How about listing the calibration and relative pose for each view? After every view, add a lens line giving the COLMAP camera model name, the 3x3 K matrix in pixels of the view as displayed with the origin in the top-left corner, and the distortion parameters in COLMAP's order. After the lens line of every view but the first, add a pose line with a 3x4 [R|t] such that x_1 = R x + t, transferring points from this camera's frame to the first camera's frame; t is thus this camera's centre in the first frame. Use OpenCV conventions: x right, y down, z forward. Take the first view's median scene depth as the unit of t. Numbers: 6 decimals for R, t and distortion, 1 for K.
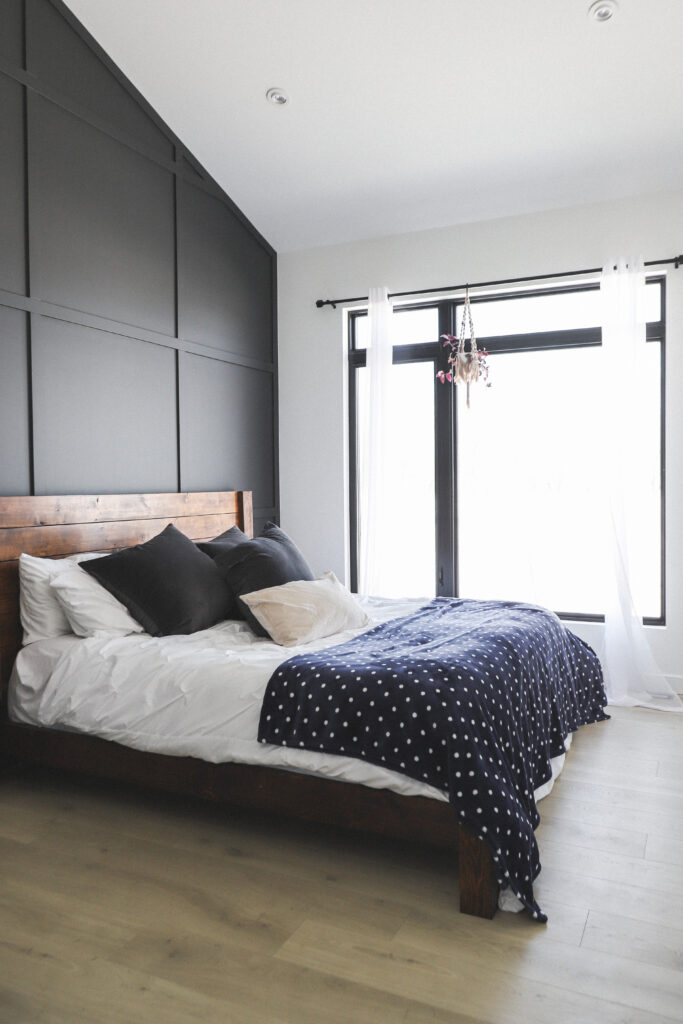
lens RADIAL K [[748.8, 0, 341.5], [0, 748.8, 512.0], [0, 0, 1]] dist [-0.000964, 0.002433]
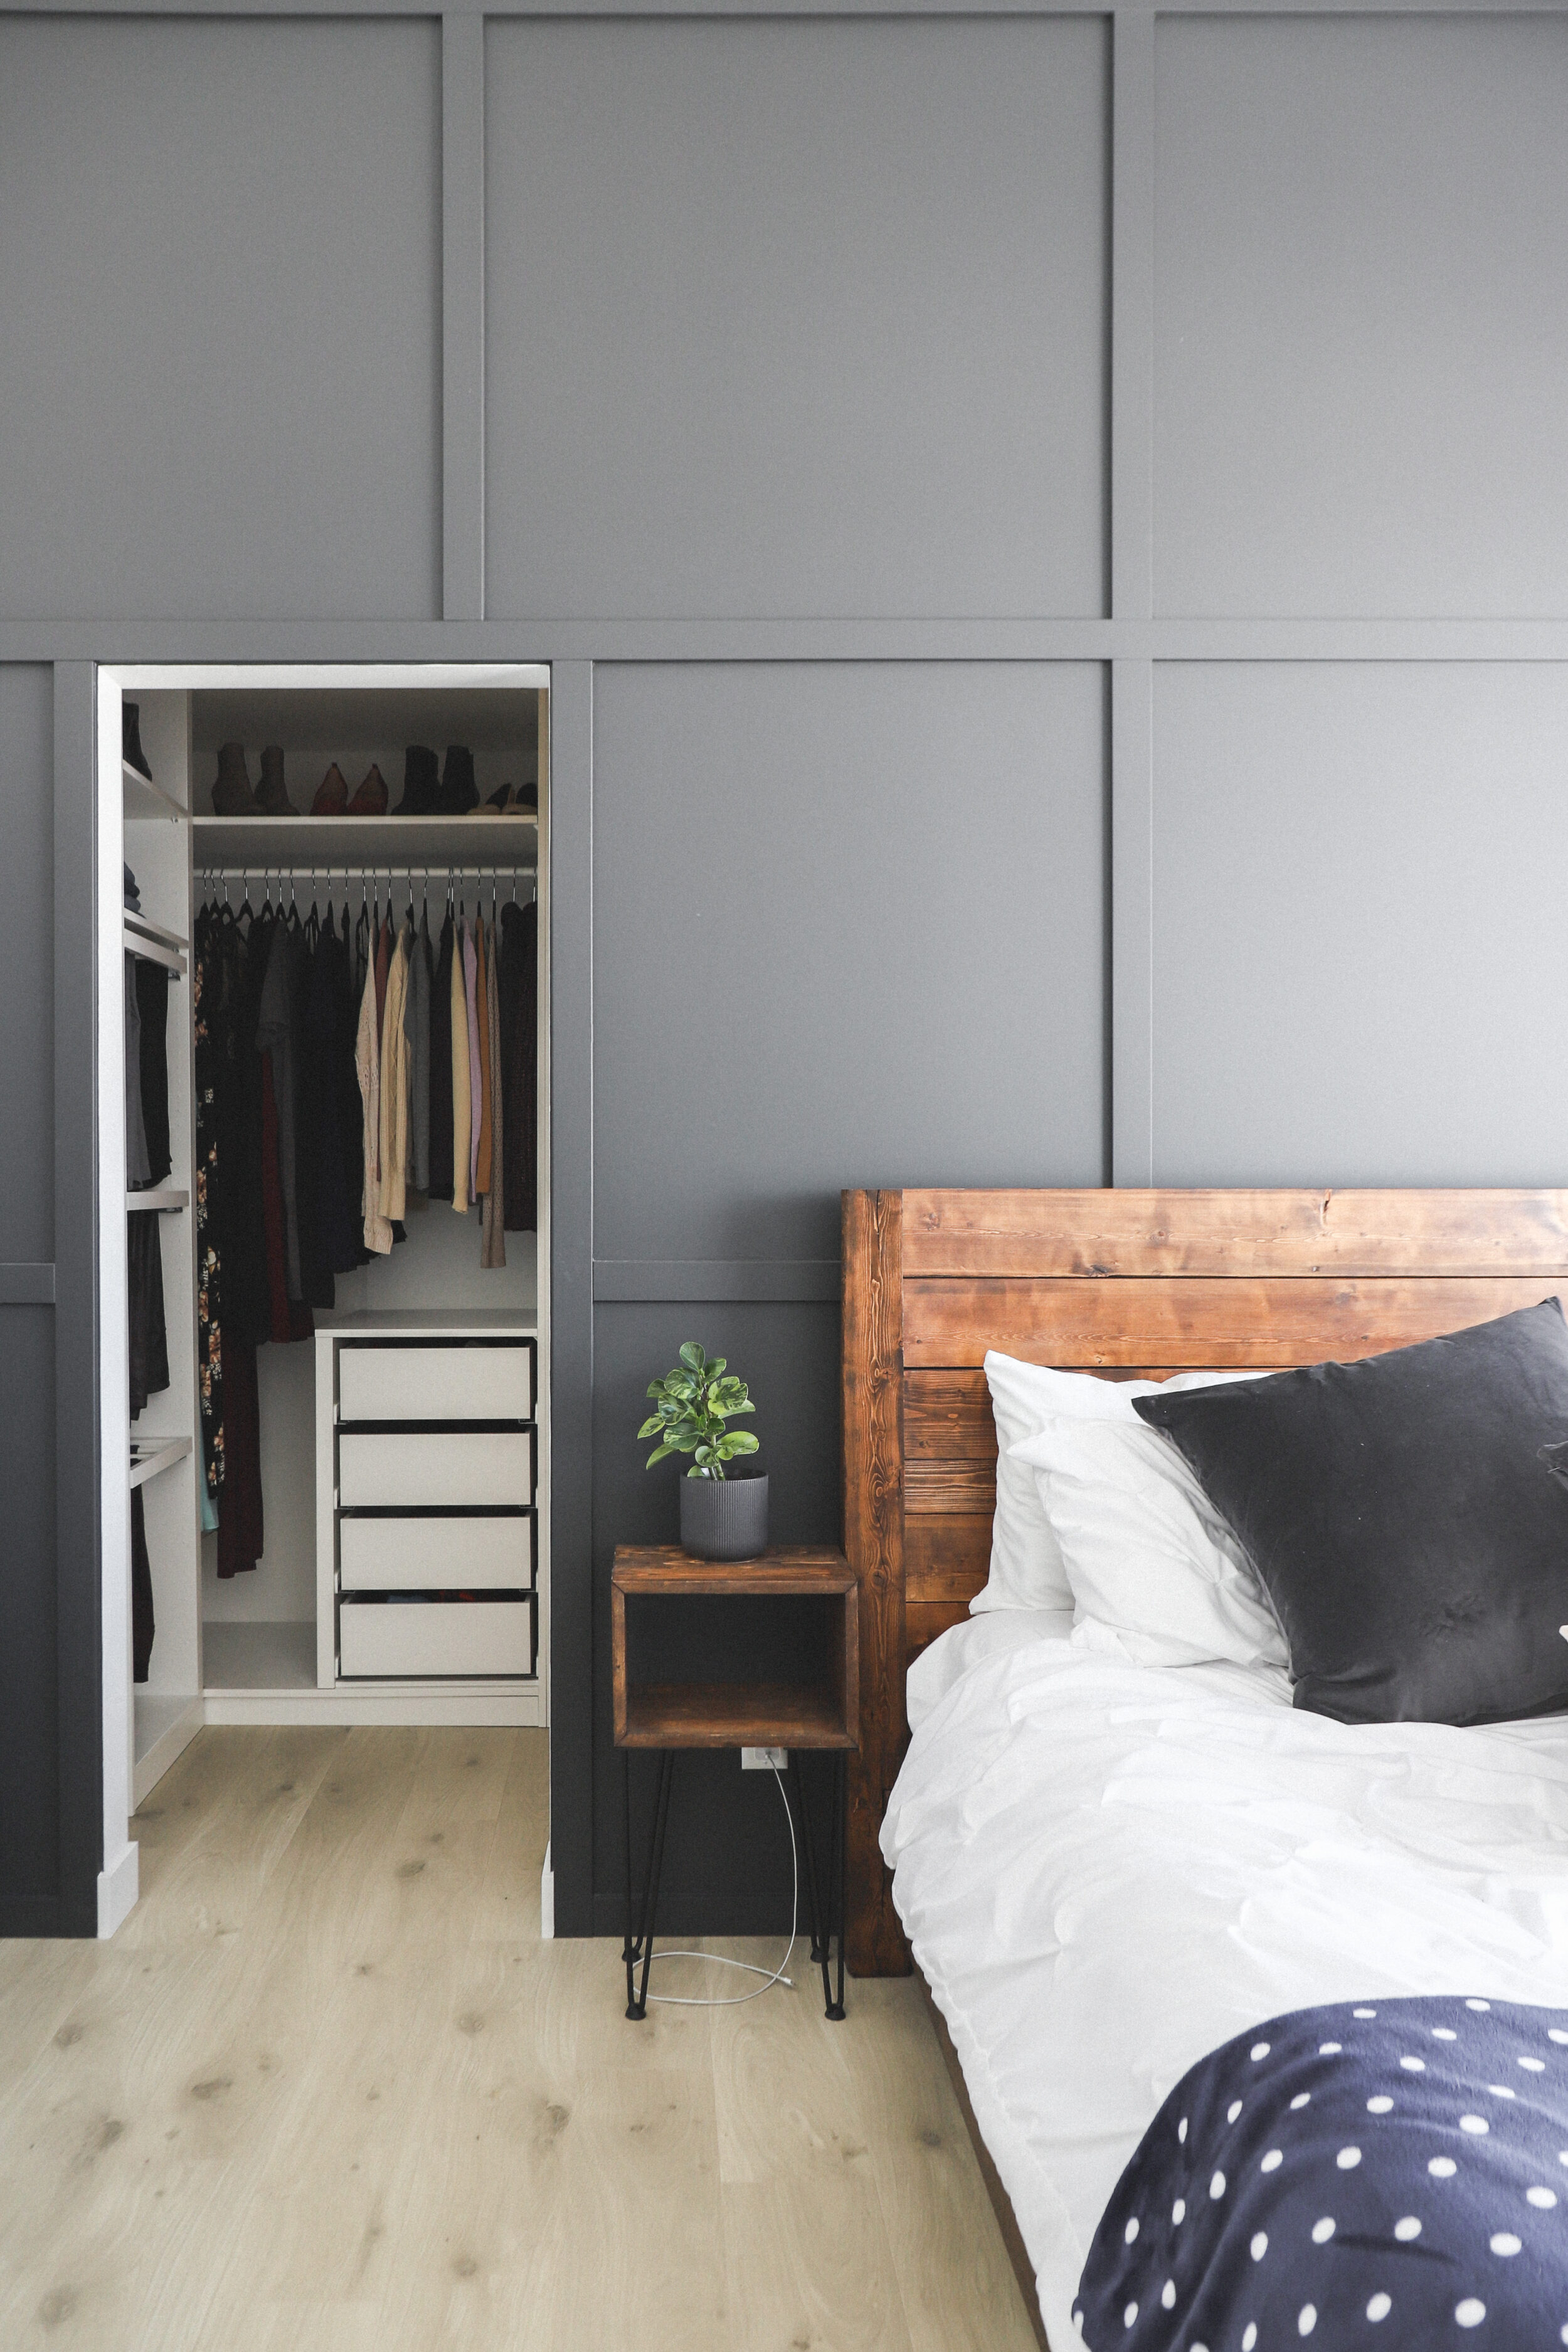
lens RADIAL K [[1720.0, 0, 784.0], [0, 1720.0, 1176.0], [0, 0, 1]] dist [-0.000964, 0.002433]
pose [[0.423076, 0.015997, -0.905953, 0.251459], [-0.034601, 0.999400, 0.001489, -0.023629], [0.905433, 0.030717, 0.423376, 0.540529]]
